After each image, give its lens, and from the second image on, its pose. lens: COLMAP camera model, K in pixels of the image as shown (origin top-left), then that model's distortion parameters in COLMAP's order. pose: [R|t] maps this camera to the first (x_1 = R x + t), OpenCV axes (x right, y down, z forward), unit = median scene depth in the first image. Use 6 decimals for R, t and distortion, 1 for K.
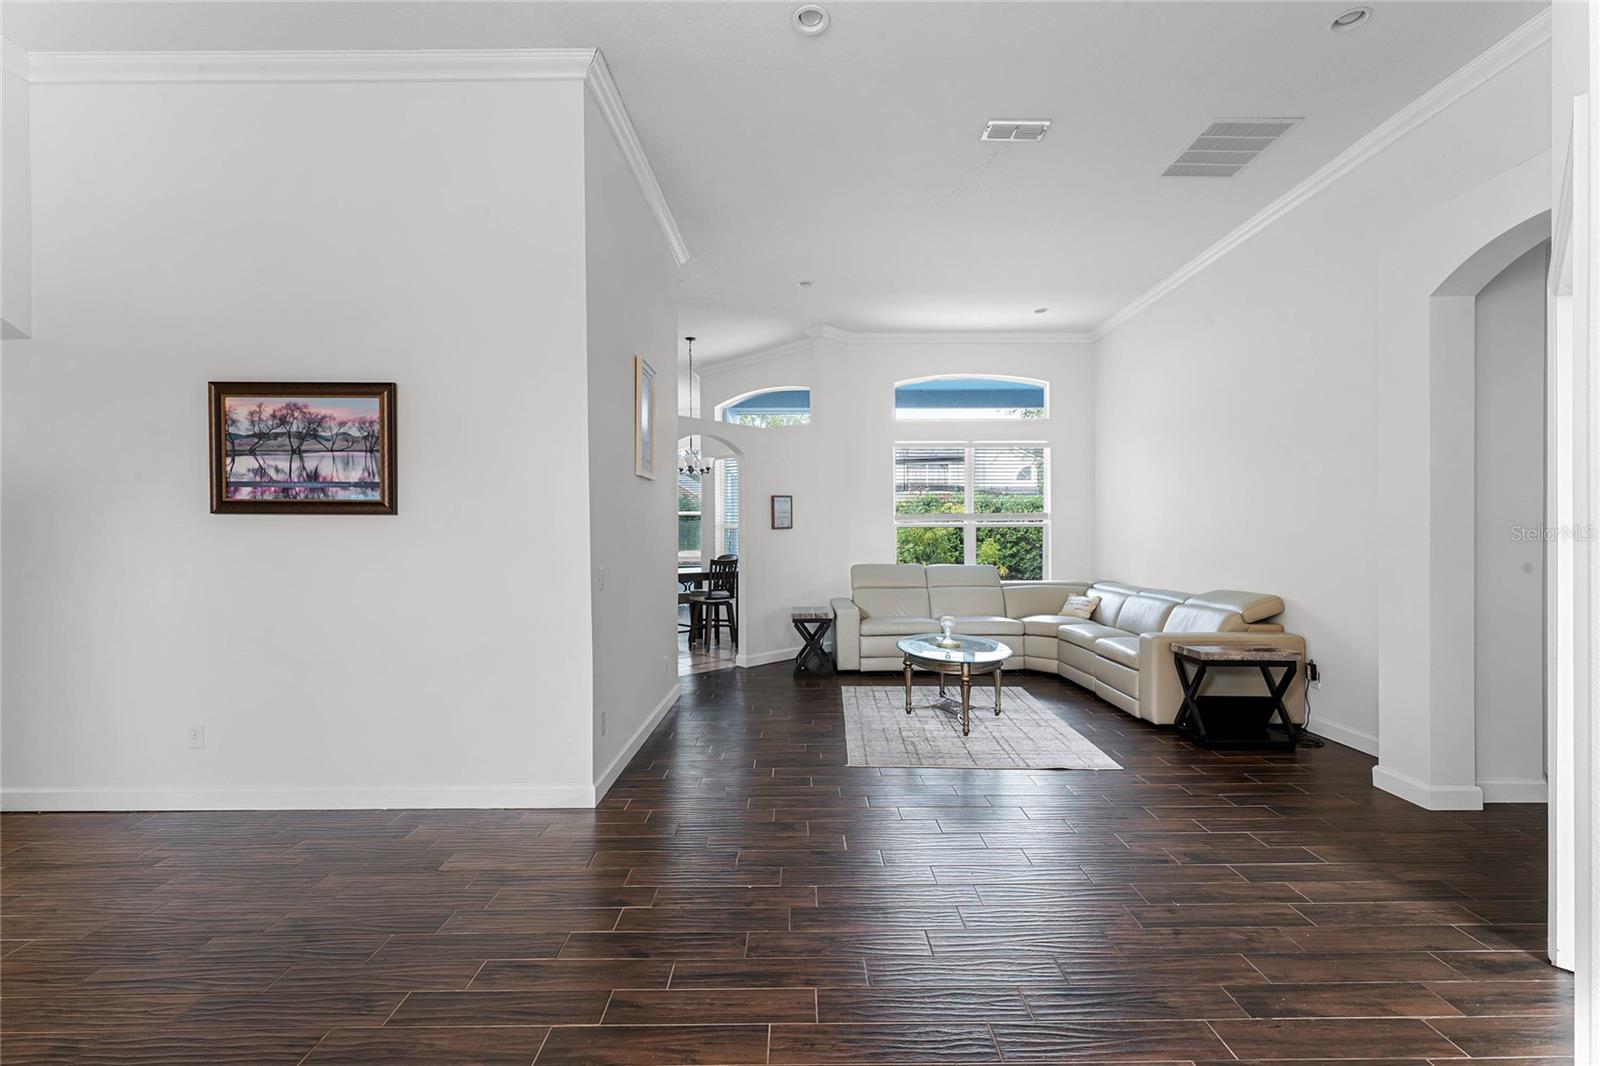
lens RADIAL K [[710.5, 0, 800.0], [0, 710.5, 533.0], [0, 0, 1]] dist [0.001667, 0.000257]
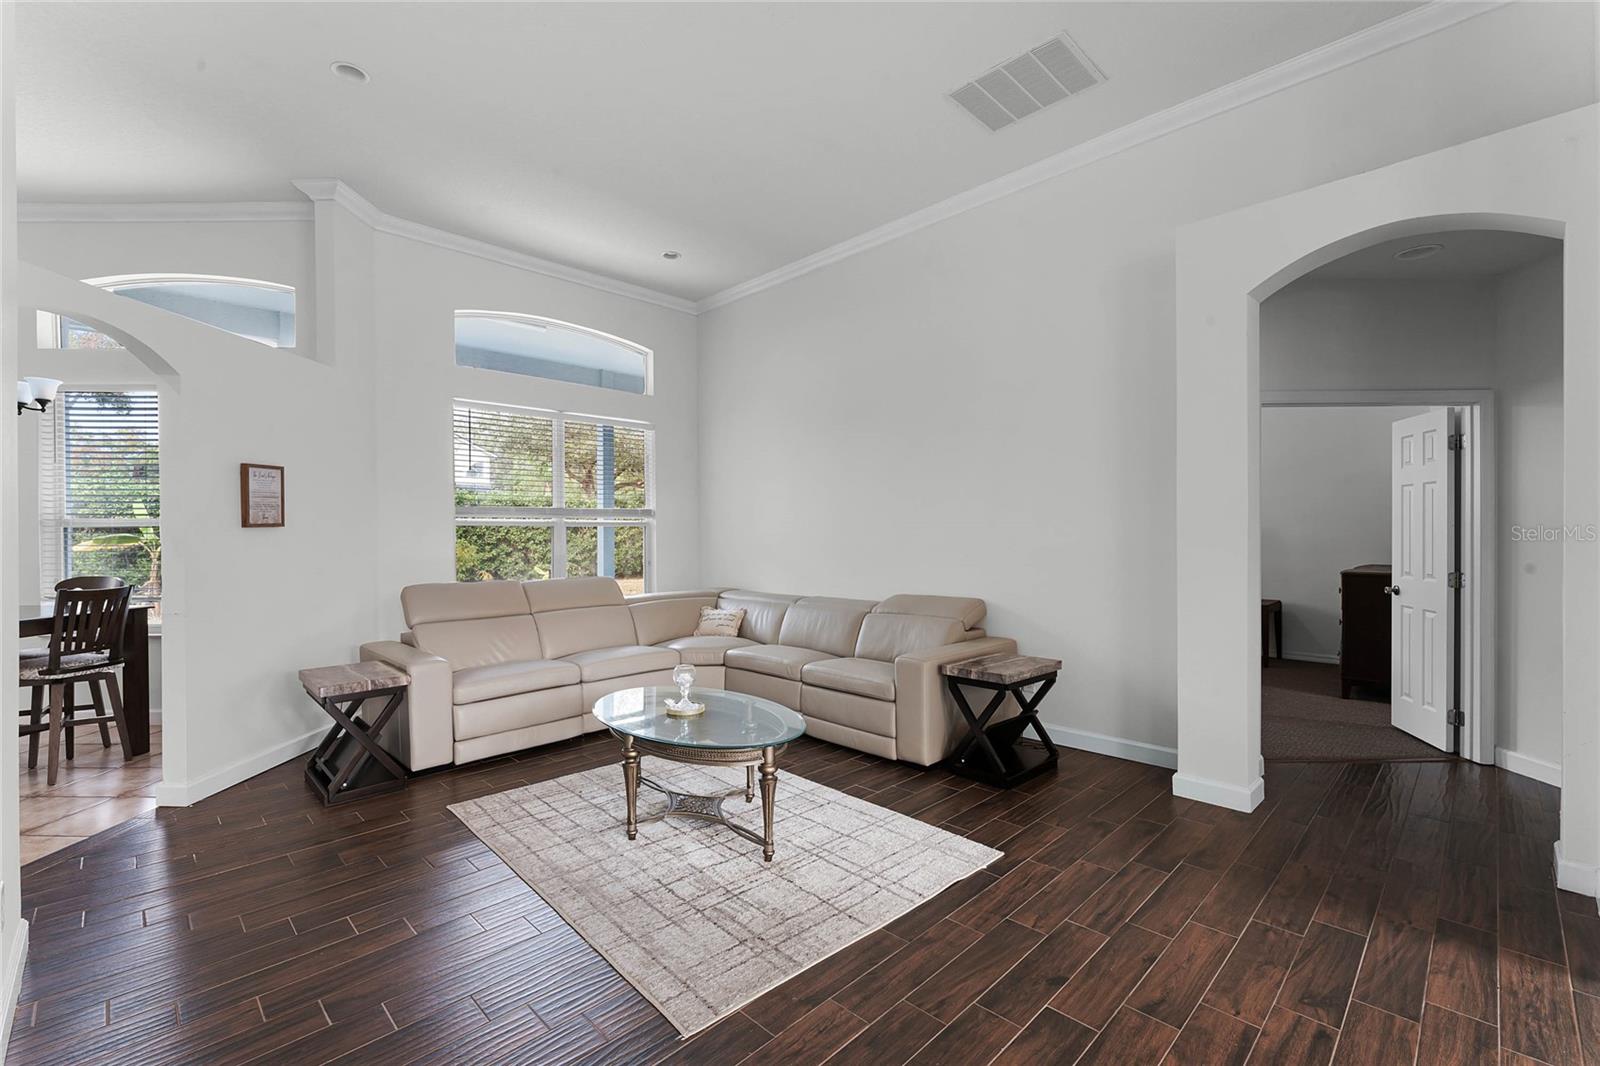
lens RADIAL K [[695.1, 0, 800.0], [0, 695.1, 533.0], [0, 0, 1]] dist [0.000174, 0.000013]
pose [[0.710799, -0.000632, 0.703395, -0.149022], [0.001156, 0.999999, -0.000270, -0.000466], [-0.703394, 0.001005, 0.710799, 0.470436]]
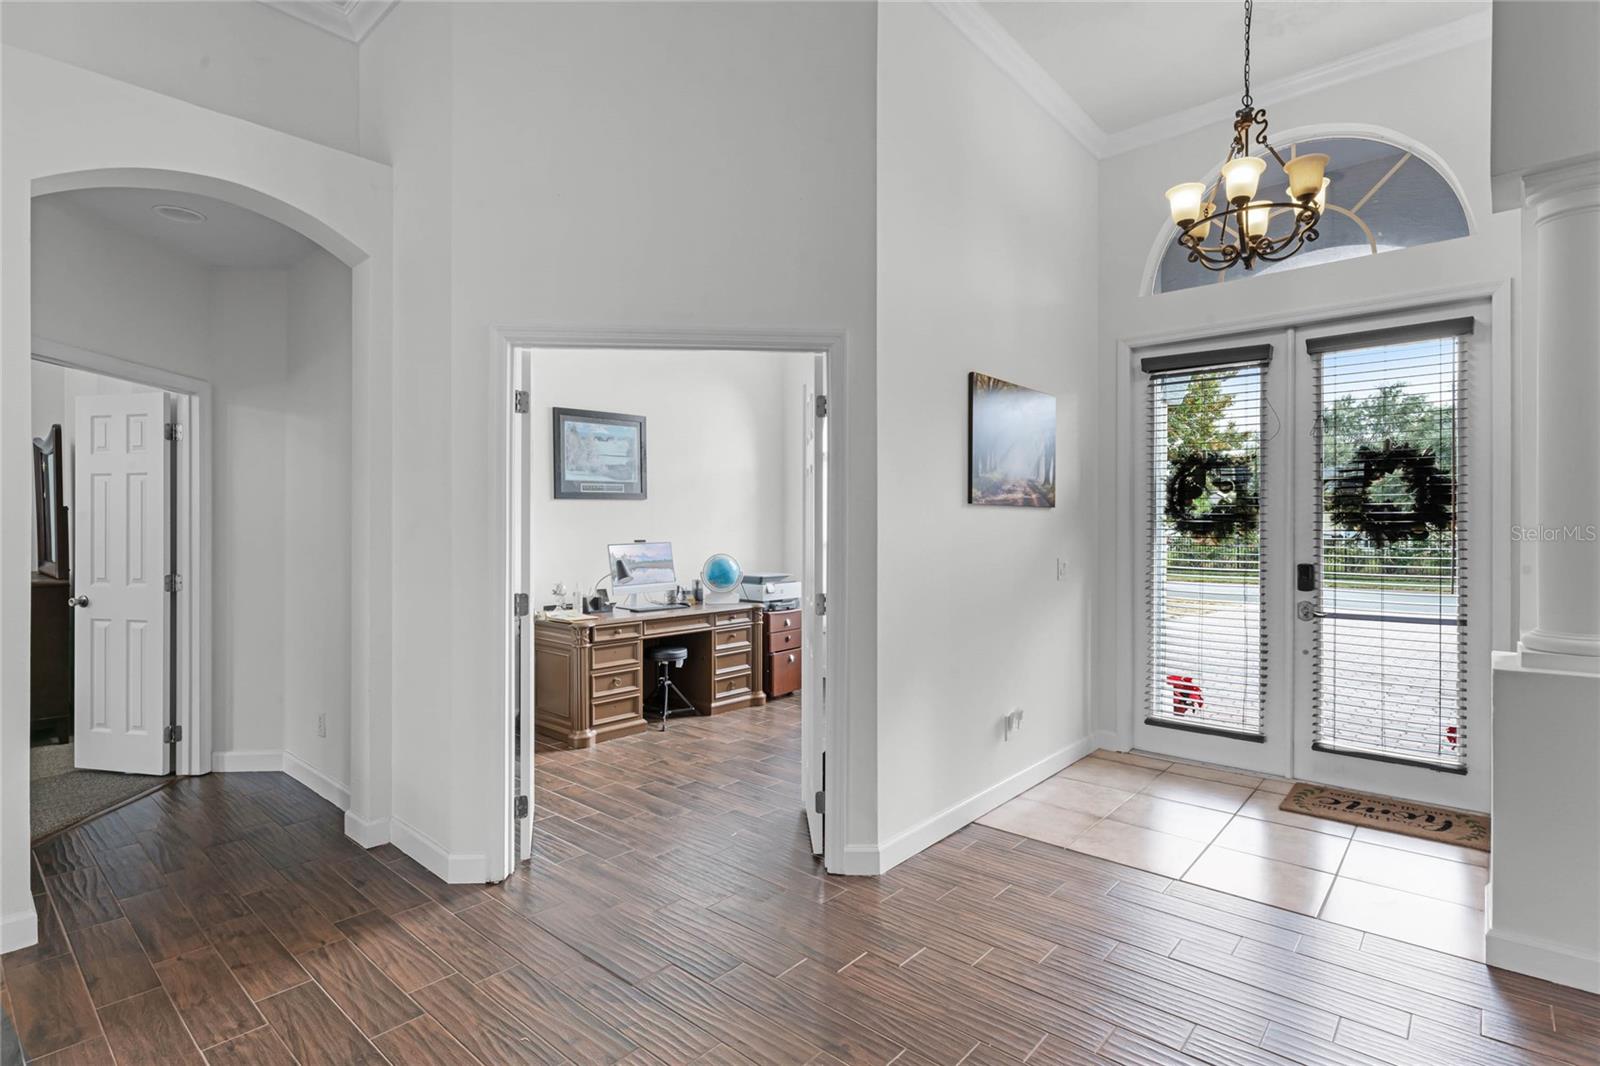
lens RADIAL K [[782.9, 0, 802.3], [0, 782.9, 528.3], [0, 0, 1]] dist [-0.001913, -0.000486]
pose [[-0.752169, 0.001239, 0.658969, -0.092077], [0.001325, 0.999999, -0.000368, -0.002004], [-0.658969, 0.000597, -0.752170, 0.673647]]
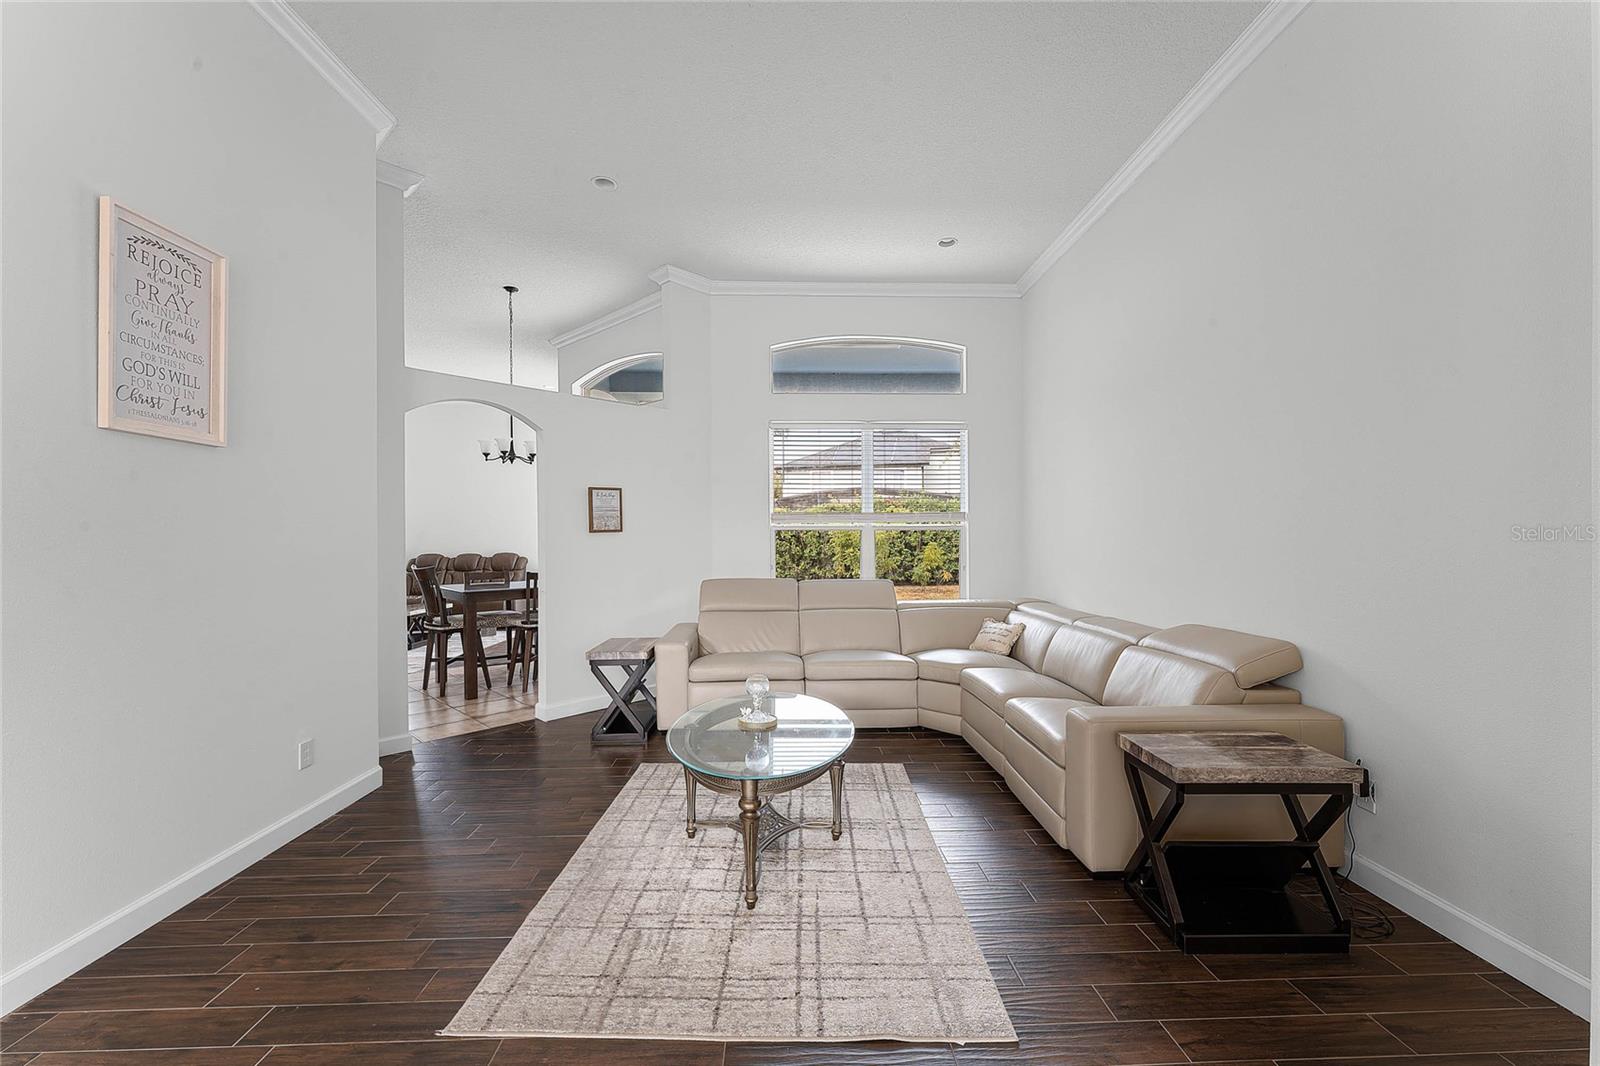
lens RADIAL K [[658.9, 0, 797.6], [0, 658.9, 537.8], [0, 0, 1]] dist [-0.003382, -0.000124]
pose [[0.999610, 0.000247, 0.027939, 0.218741], [-0.000316, 0.999997, 0.002474, -0.002159], [-0.027938, -0.002482, 0.999607, 0.420313]]
